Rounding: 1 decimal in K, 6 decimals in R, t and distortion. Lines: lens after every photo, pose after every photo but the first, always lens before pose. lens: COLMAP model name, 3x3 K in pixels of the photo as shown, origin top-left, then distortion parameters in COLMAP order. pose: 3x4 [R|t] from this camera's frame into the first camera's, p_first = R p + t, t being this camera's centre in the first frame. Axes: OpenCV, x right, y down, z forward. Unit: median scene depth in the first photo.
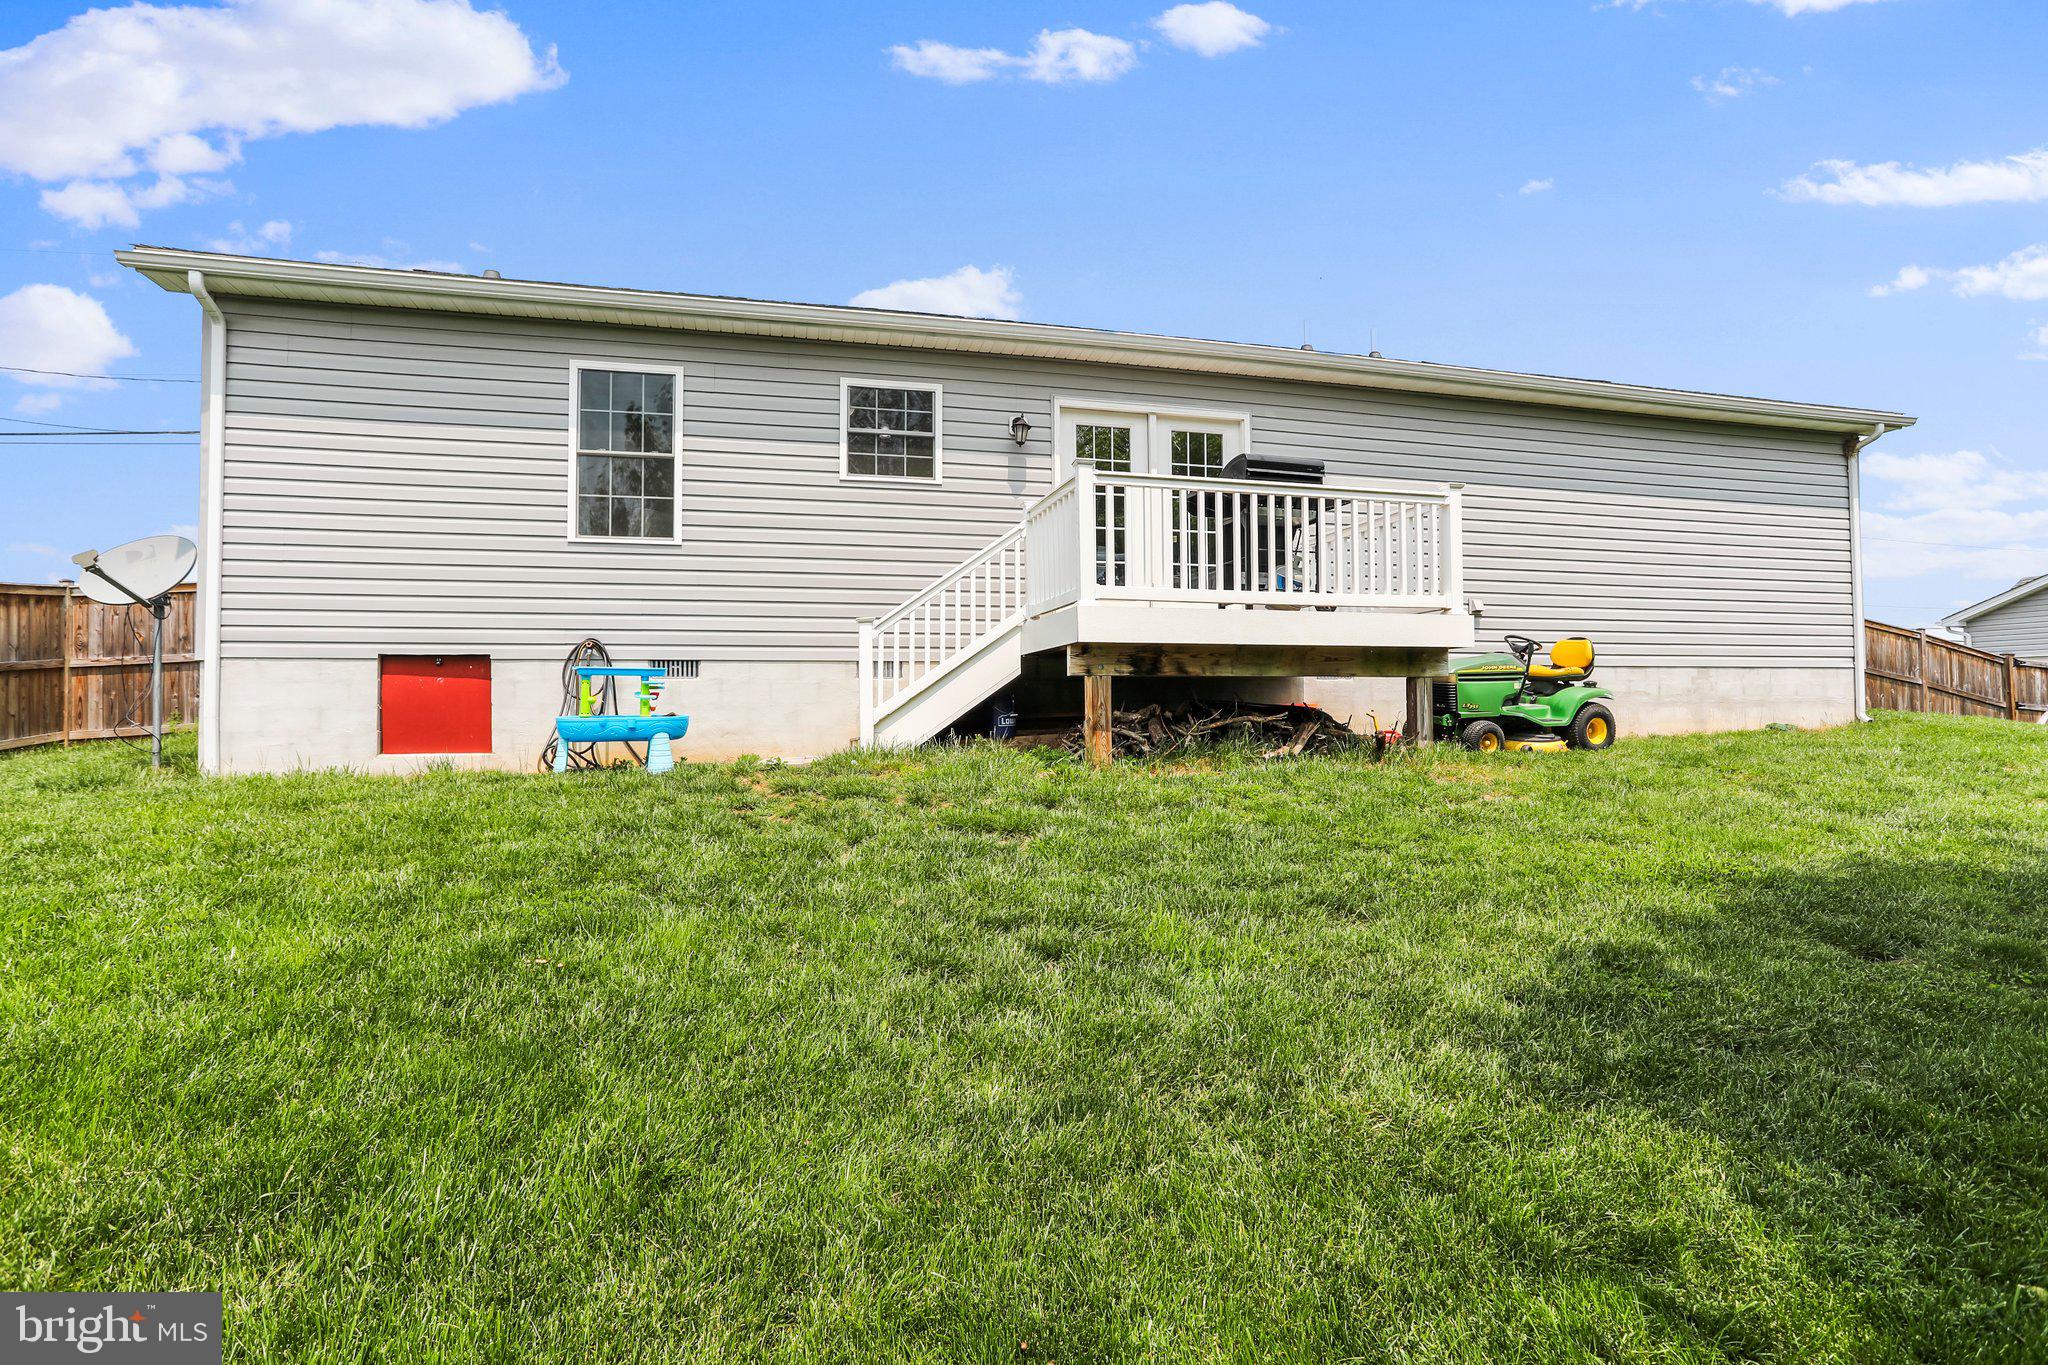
lens RADIAL K [[974.2, 0, 1024.0], [0, 974.2, 682.5], [0, 0, 1]] dist [-0.025781, 0.000447]
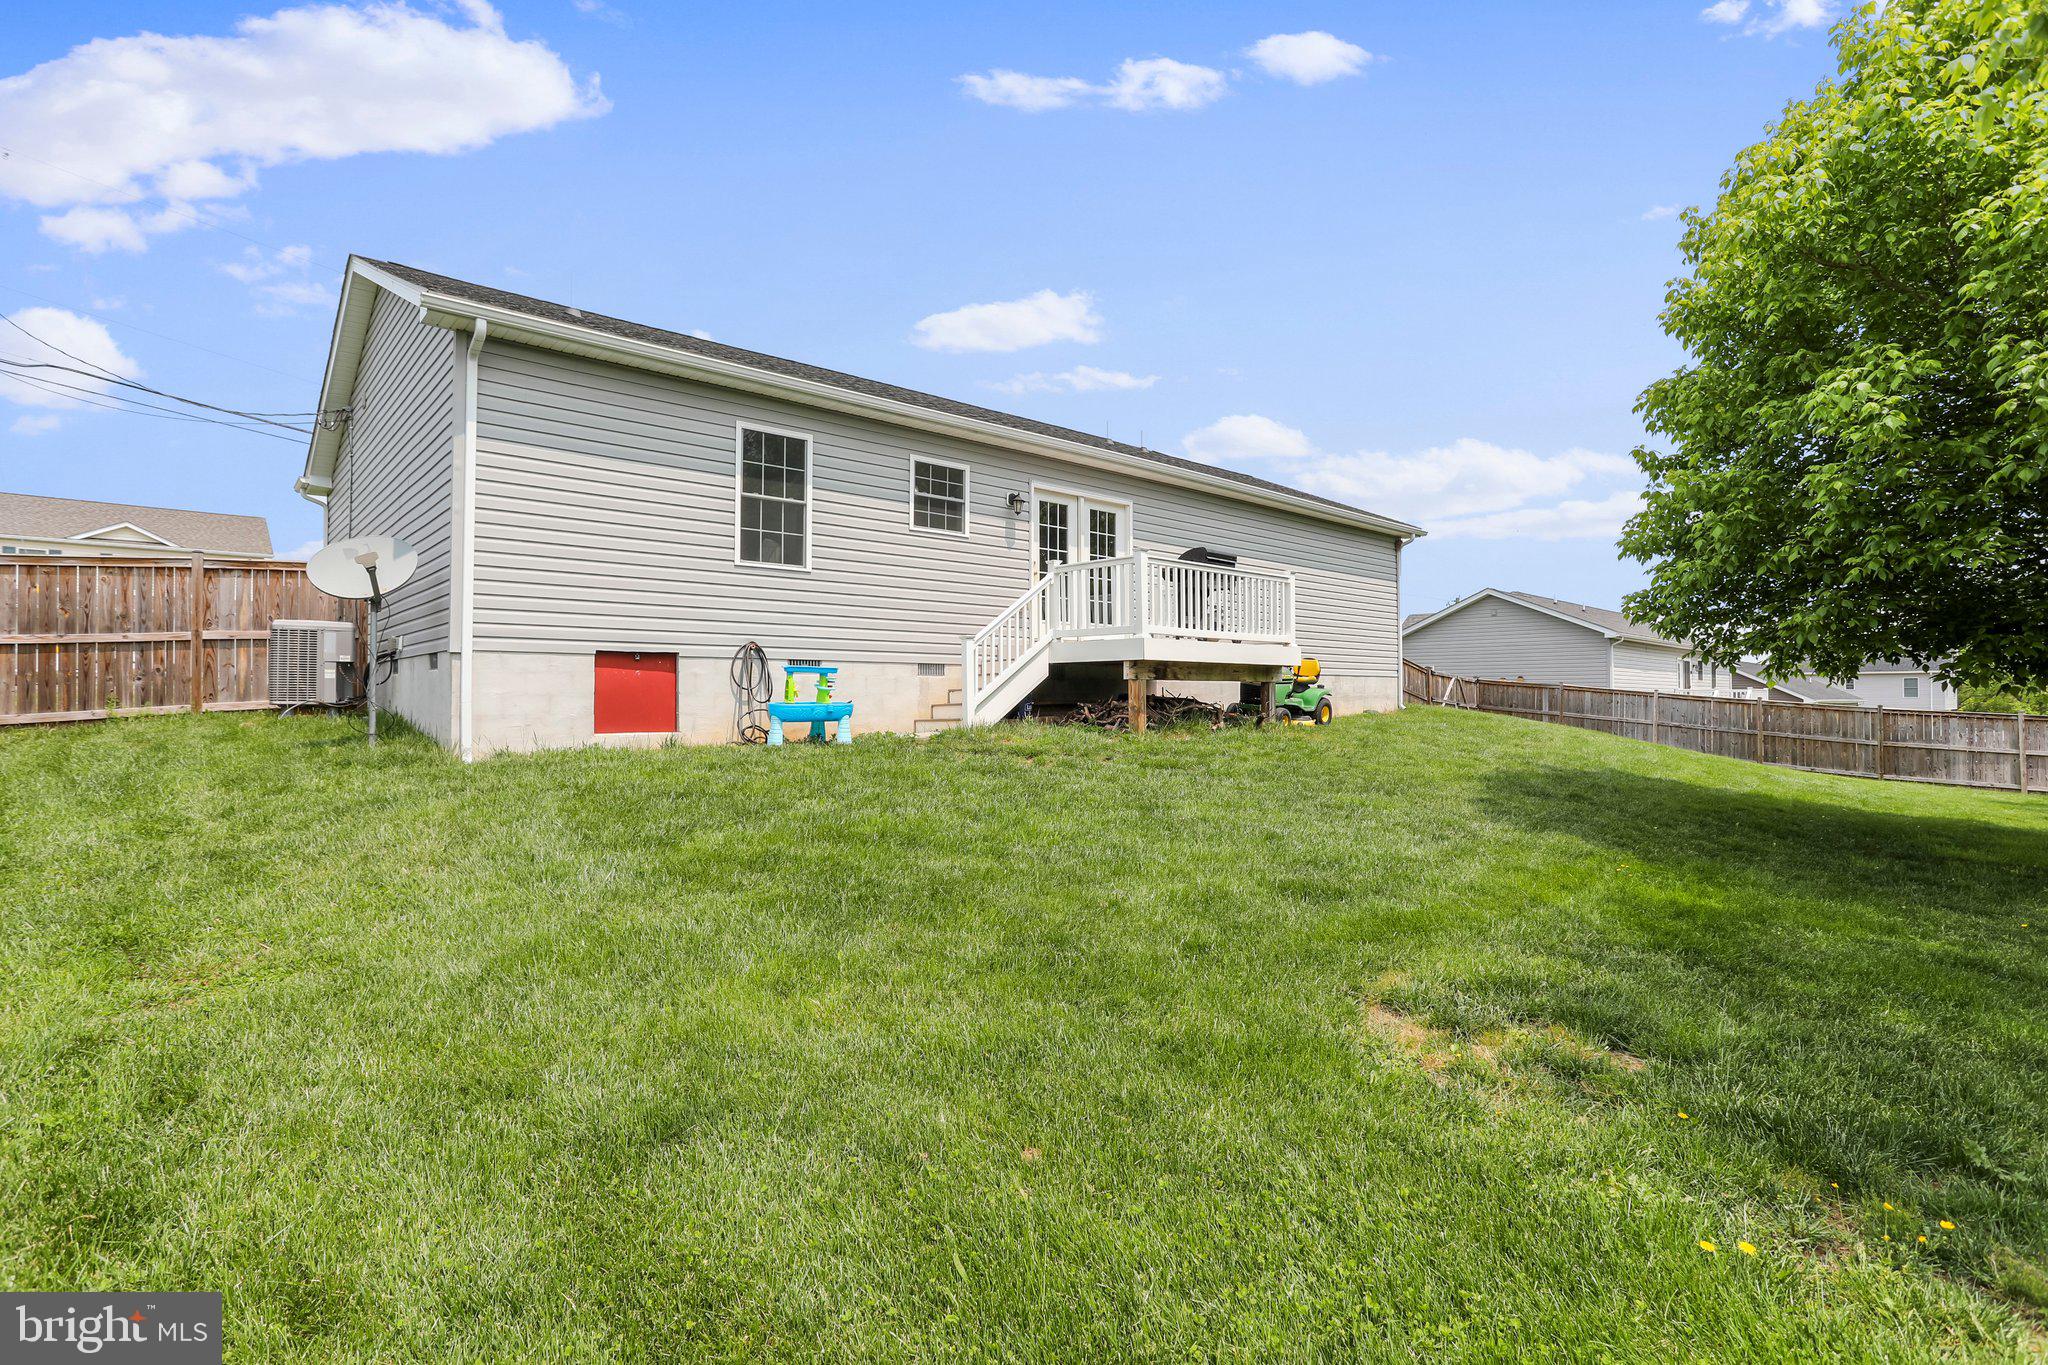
lens RADIAL K [[974.2, 0, 1024.0], [0, 974.2, 682.5], [0, 0, 1]] dist [-0.025781, 0.000447]
pose [[0.887691, 0.014285, 0.460219, -0.695274], [-0.019866, 0.999776, 0.007286, -0.007857], [-0.460012, -0.015611, 0.887776, -0.297475]]
